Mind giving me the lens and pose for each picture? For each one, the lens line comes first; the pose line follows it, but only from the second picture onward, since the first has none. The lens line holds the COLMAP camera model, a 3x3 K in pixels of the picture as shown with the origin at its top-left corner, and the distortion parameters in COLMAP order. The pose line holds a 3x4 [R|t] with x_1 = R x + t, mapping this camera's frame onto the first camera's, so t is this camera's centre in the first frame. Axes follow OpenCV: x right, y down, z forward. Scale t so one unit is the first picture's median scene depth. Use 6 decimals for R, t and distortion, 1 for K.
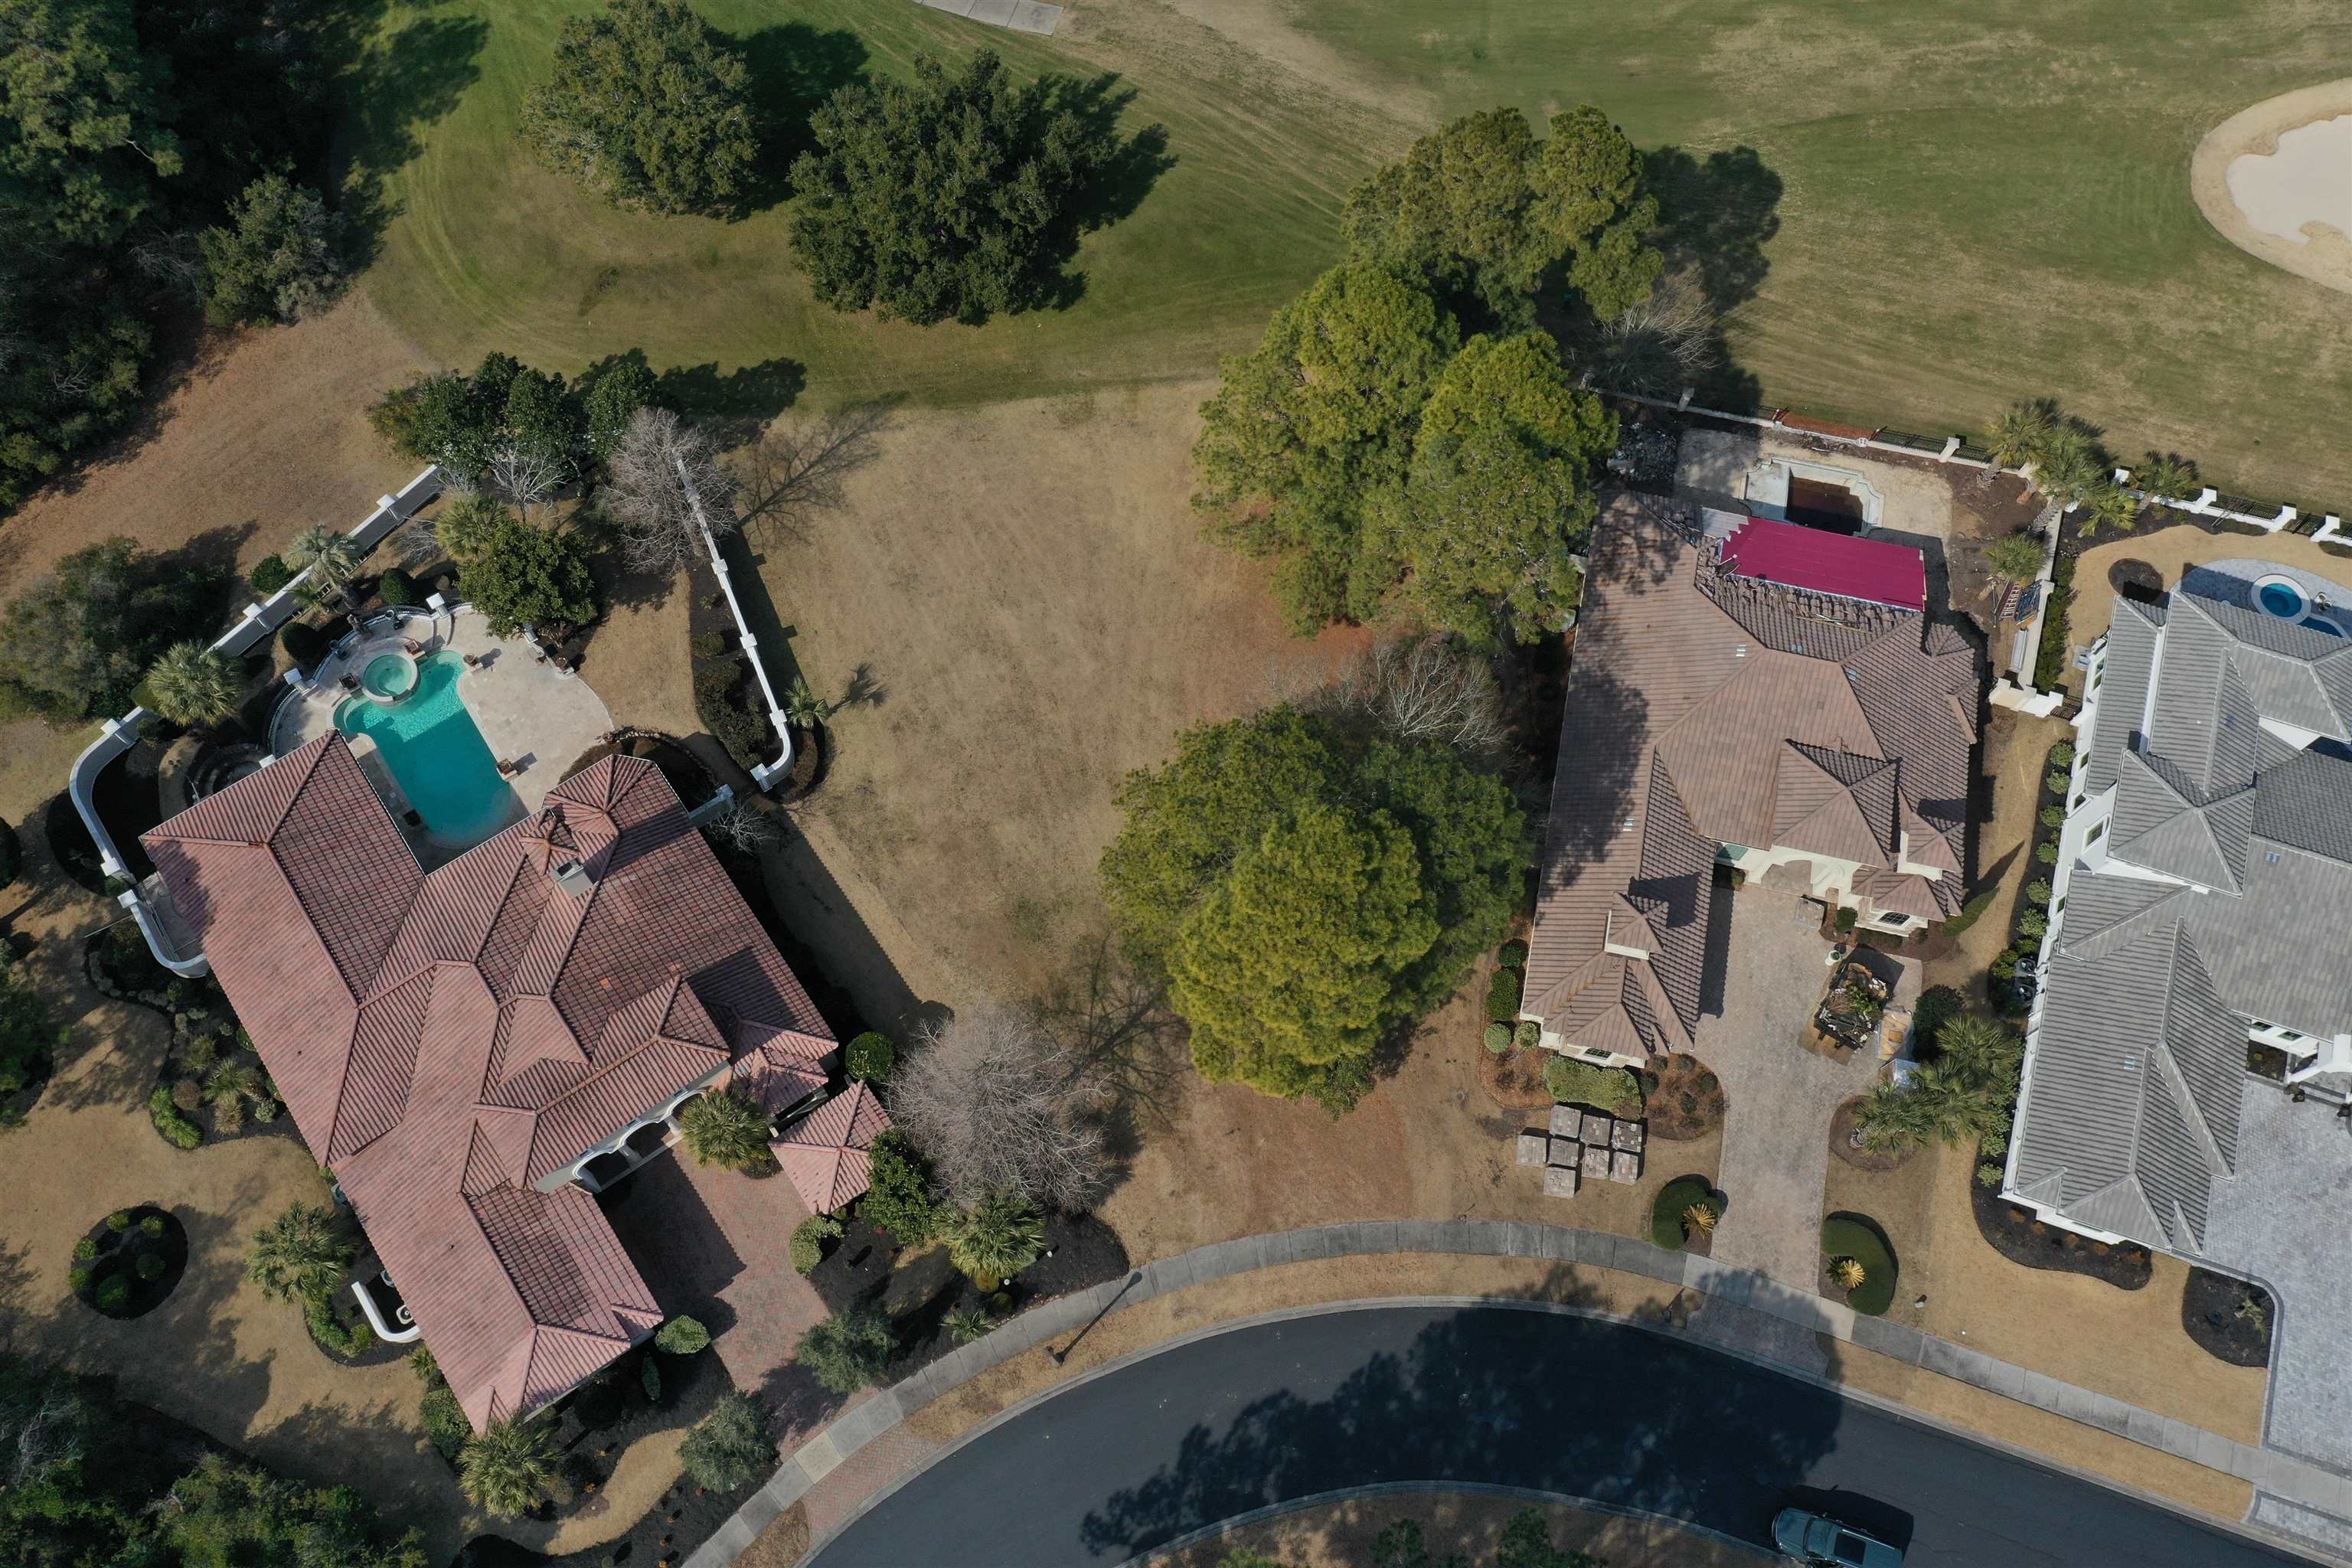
lens RADIAL K [[1859.0, 0, 1178.0], [0, 1859.0, 795.5], [0, 0, 1]] dist [0.008460, 0.004356]
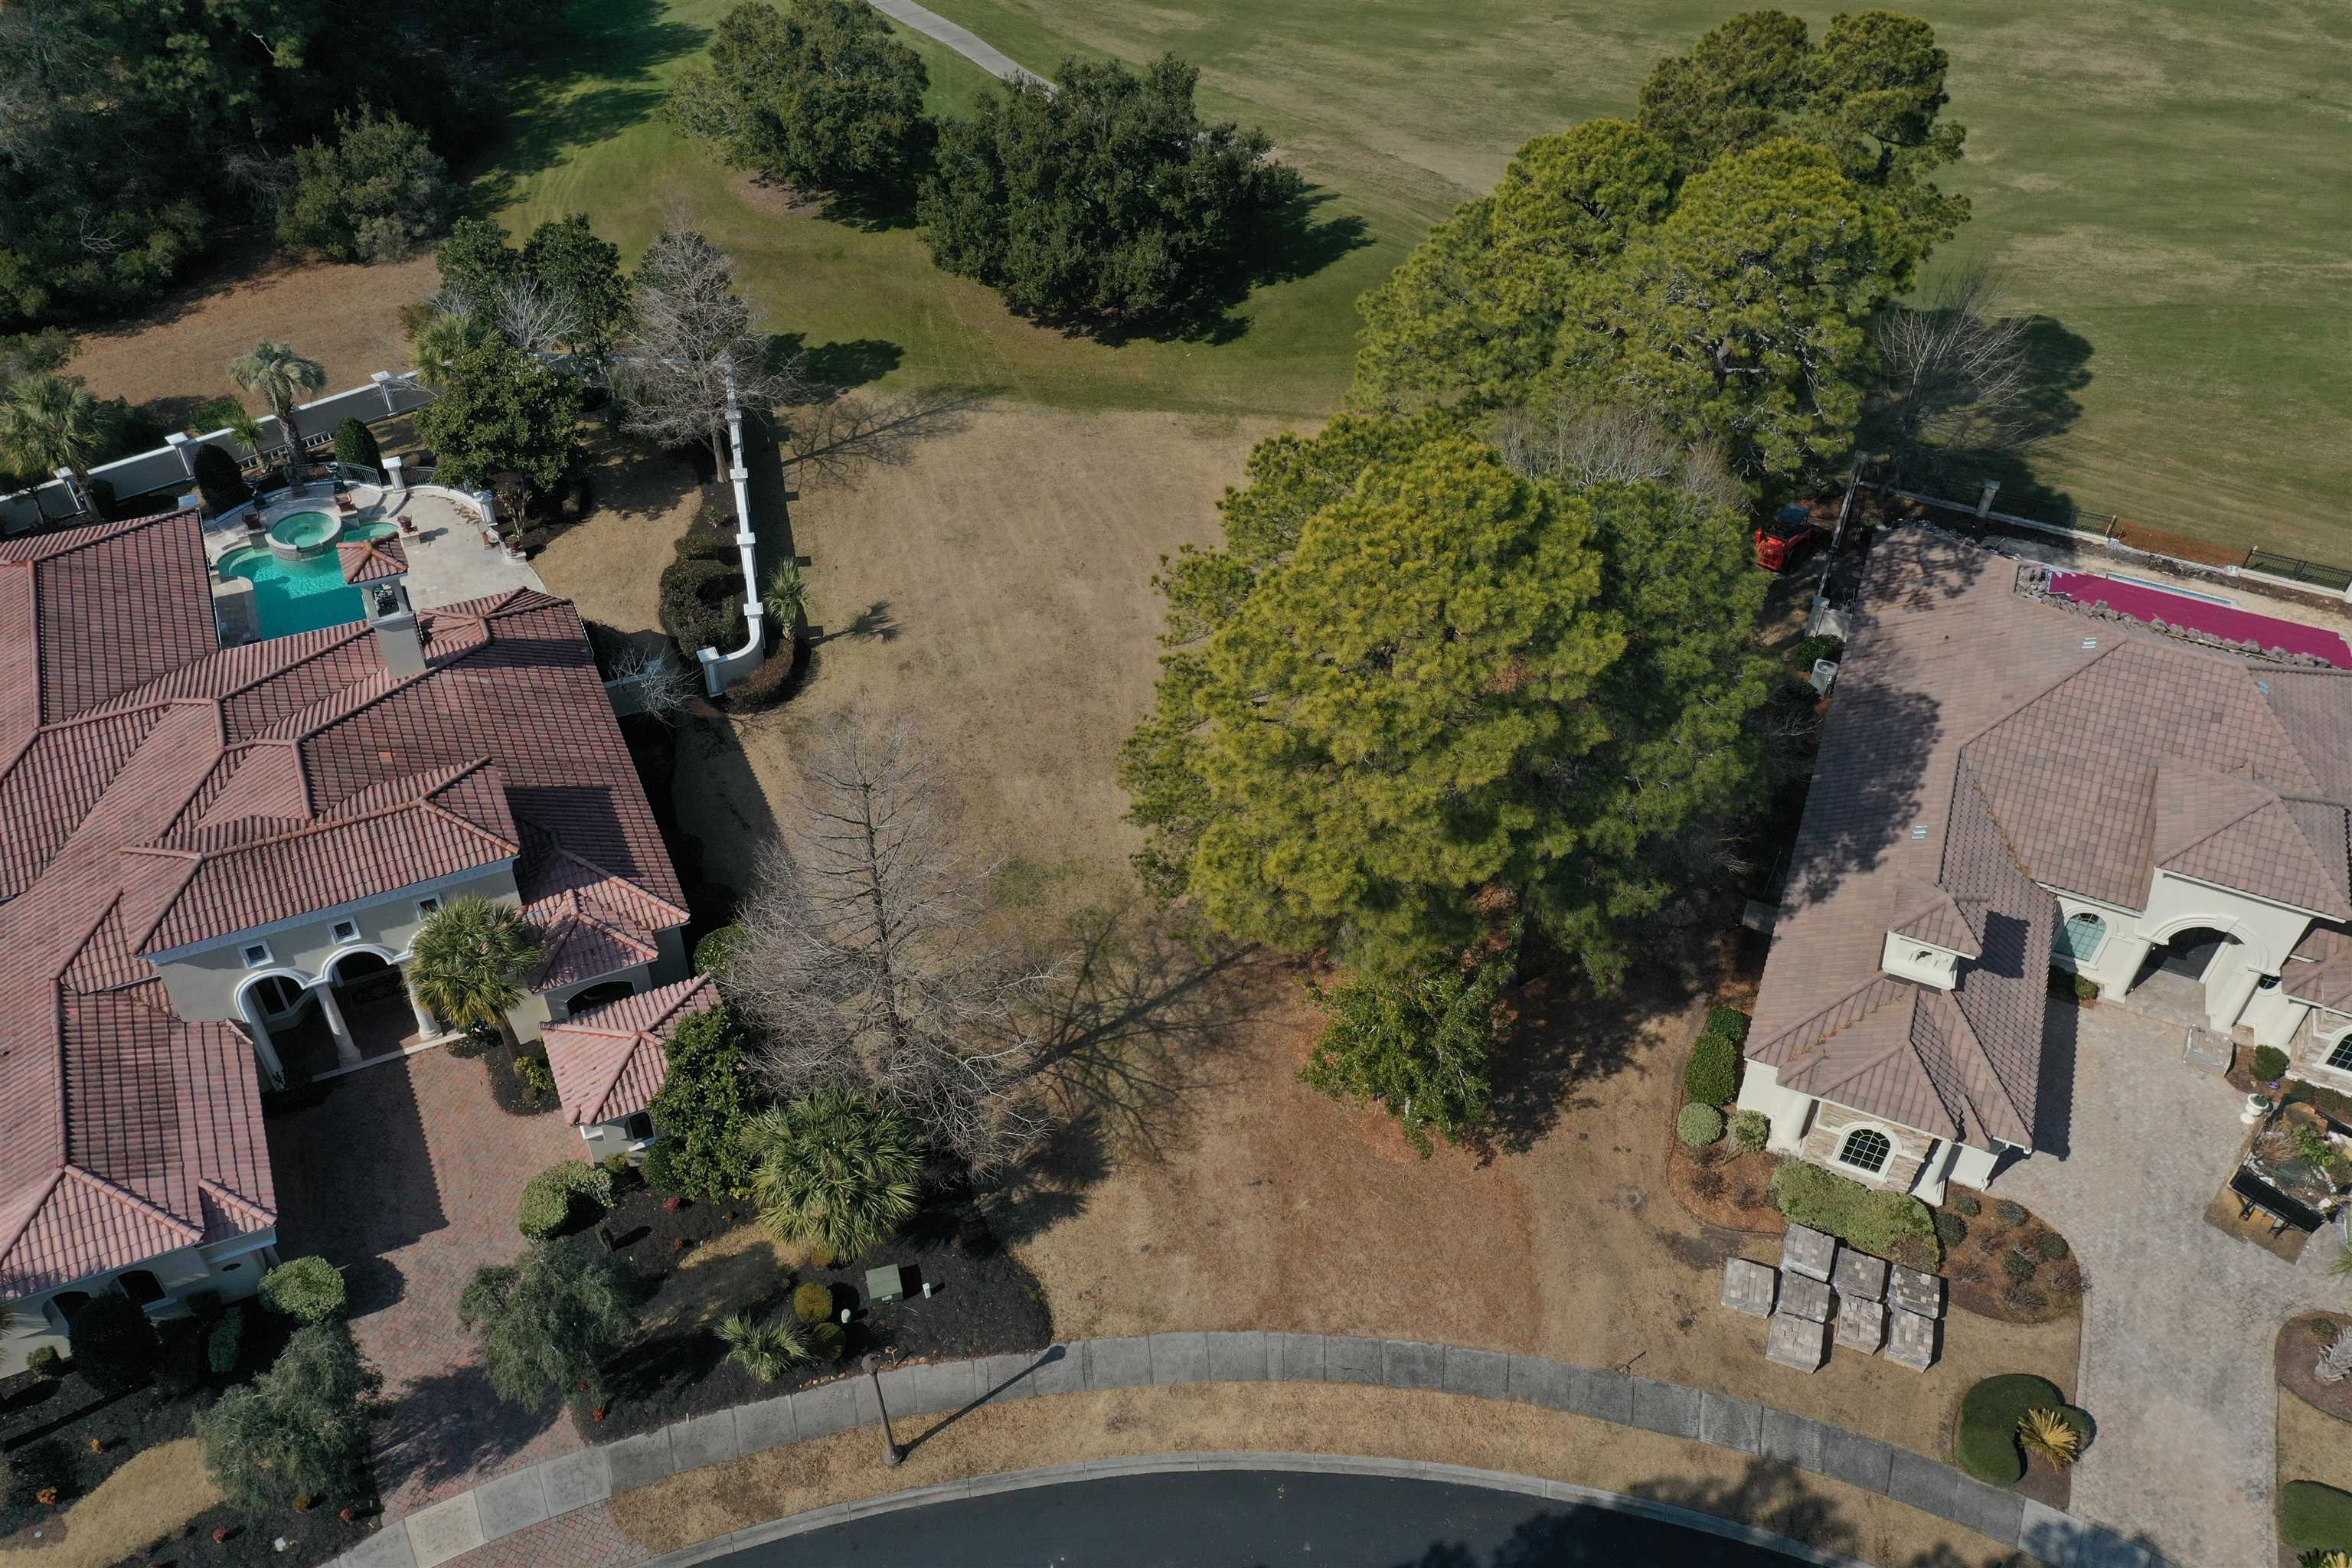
lens RADIAL K [[1882.8, 0, 1176.0], [0, 1882.8, 784.0], [0, 0, 1]] dist [0.011062, 0.009957]
pose [[0.983180, 0.124351, -0.133765, 0.070005], [-0.168866, 0.897944, -0.406425, 0.323393], [0.069574, 0.422178, 0.903839, 0.369687]]
